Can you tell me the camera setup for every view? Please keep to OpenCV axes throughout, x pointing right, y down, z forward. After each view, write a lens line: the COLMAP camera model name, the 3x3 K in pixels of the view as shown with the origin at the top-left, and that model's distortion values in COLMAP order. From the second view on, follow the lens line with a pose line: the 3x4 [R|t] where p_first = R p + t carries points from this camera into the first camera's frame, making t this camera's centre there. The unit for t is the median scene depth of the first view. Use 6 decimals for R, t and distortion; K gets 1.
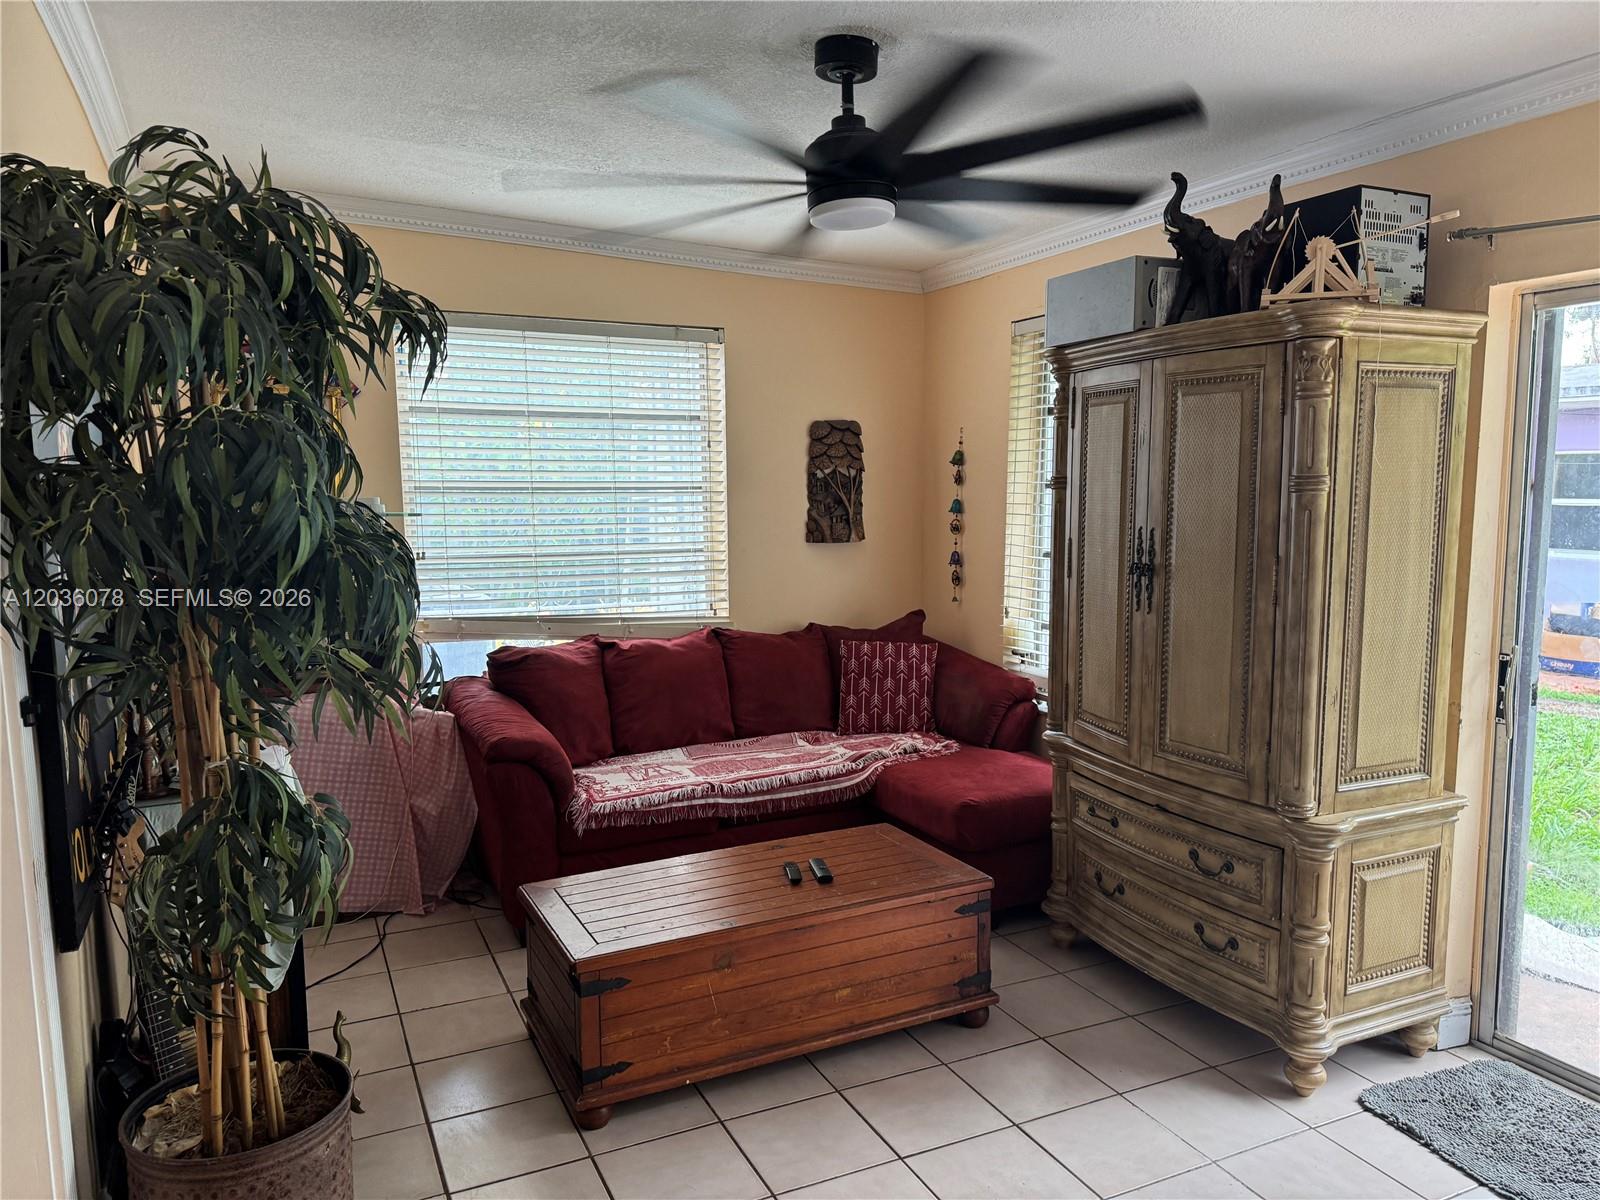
lens RADIAL K [[1128.4, 0, 802.6], [0, 1128.4, 596.8], [0, 0, 1]] dist [0.038959, -0.052840]
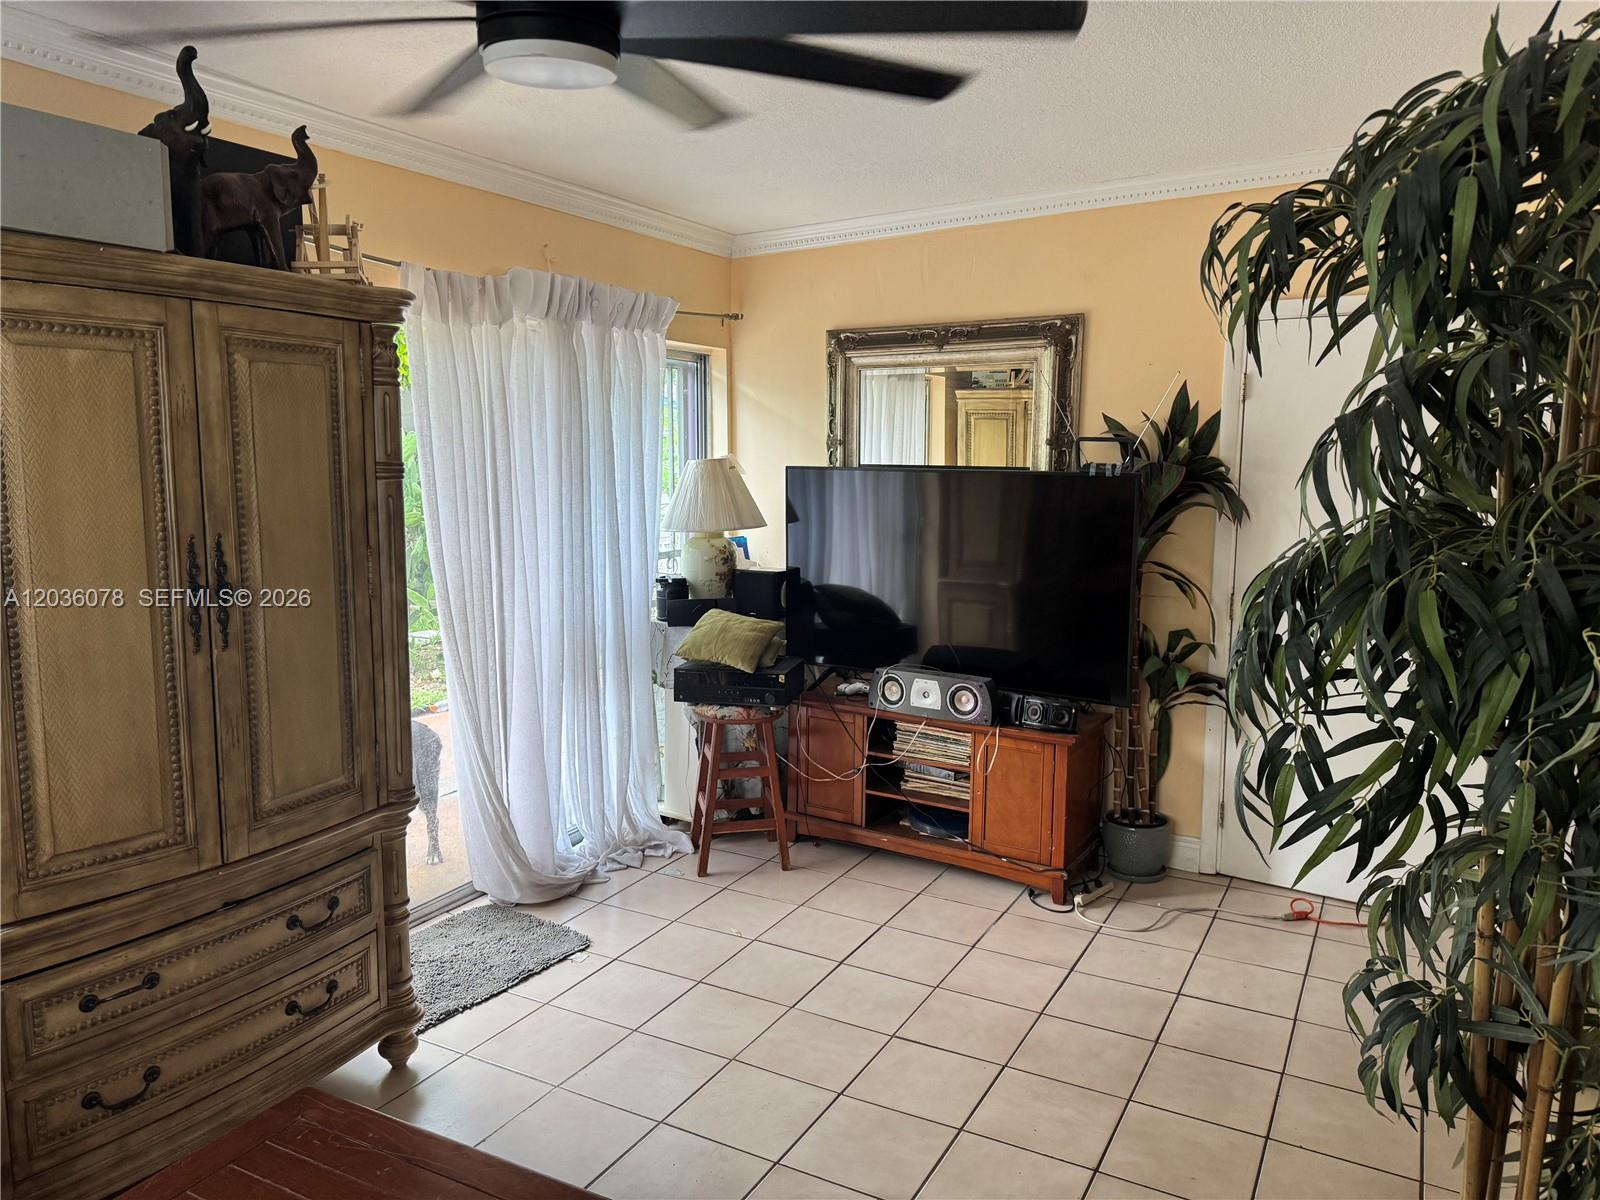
lens RADIAL K [[1128.4, 0, 800.3], [0, 1128.4, 605.8], [0, 0, 1]] dist [0.038959, -0.052840]
pose [[-0.590881, -0.105348, 0.799851, -0.510639], [0.085498, 0.977677, 0.191930, -0.125202], [-0.802215, 0.181794, -0.568684, 1.129303]]
